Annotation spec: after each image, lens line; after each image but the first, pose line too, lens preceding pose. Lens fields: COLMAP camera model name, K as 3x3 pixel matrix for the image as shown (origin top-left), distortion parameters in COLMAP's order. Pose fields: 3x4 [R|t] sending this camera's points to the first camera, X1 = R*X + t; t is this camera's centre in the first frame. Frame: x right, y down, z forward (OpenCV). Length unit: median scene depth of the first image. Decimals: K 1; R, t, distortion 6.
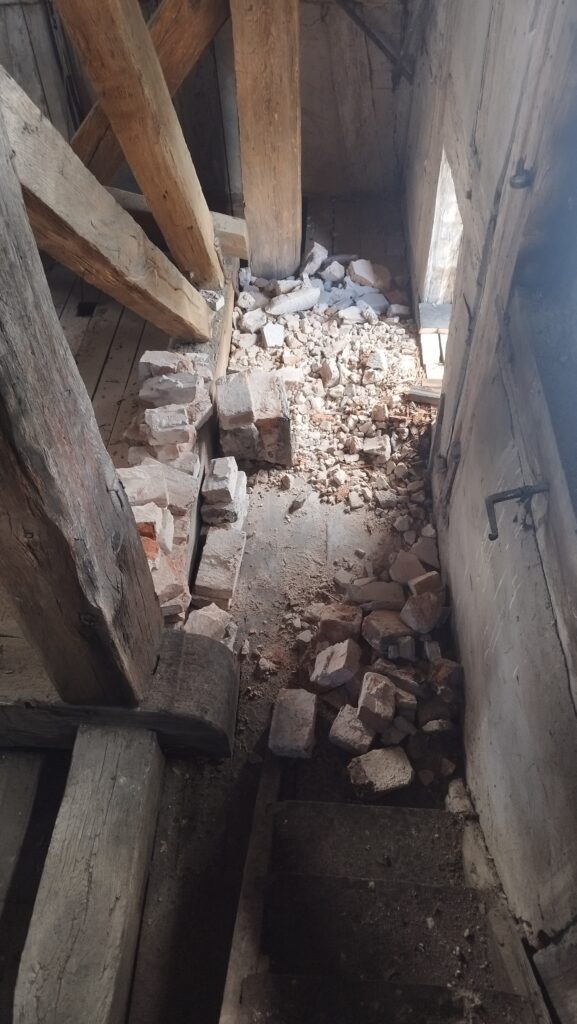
lens RADIAL K [[751.3, 0, 291.2], [0, 751.3, 516.5], [0, 0, 1]] dist [0.004191, -0.006509]
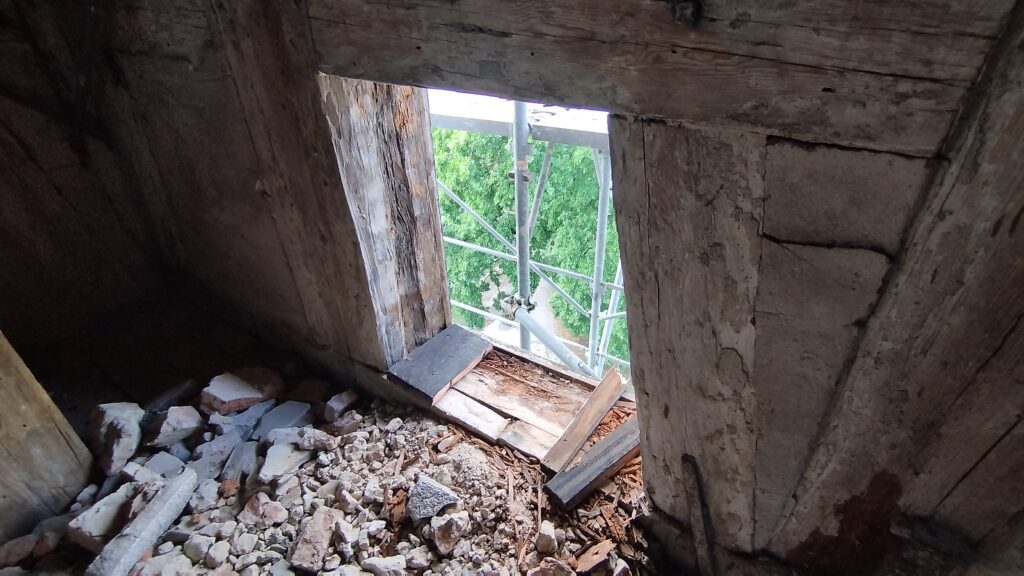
lens RADIAL K [[463.7, 0, 513.8], [0, 463.7, 291.2], [0, 0, 1]] dist [0.001140, 0.000635]
pose [[0.514181, -0.436477, 0.738312, -0.028677], [0.658834, 0.752155, -0.014170, -0.277402], [-0.549140, 0.493711, 0.674310, 0.705839]]
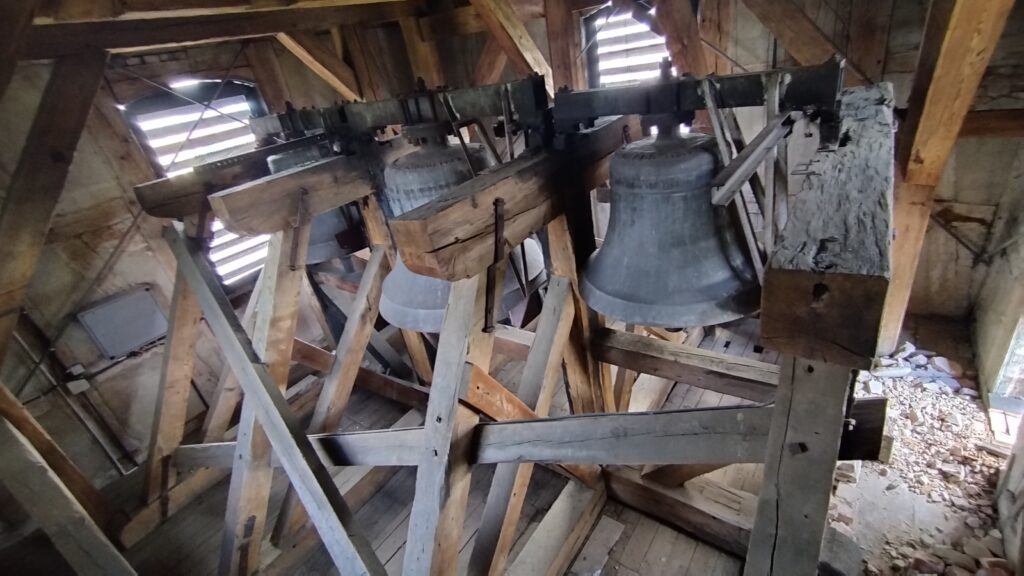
lens RADIAL K [[463.7, 0, 513.7], [0, 463.7, 284.9], [0, 0, 1]] dist [0.001140, 0.000635]
pose [[0.822595, 0.143739, -0.550160, -0.180006], [-0.316090, 0.919853, -0.232287, 0.077580], [0.472678, 0.364978, 0.802102, -0.456636]]
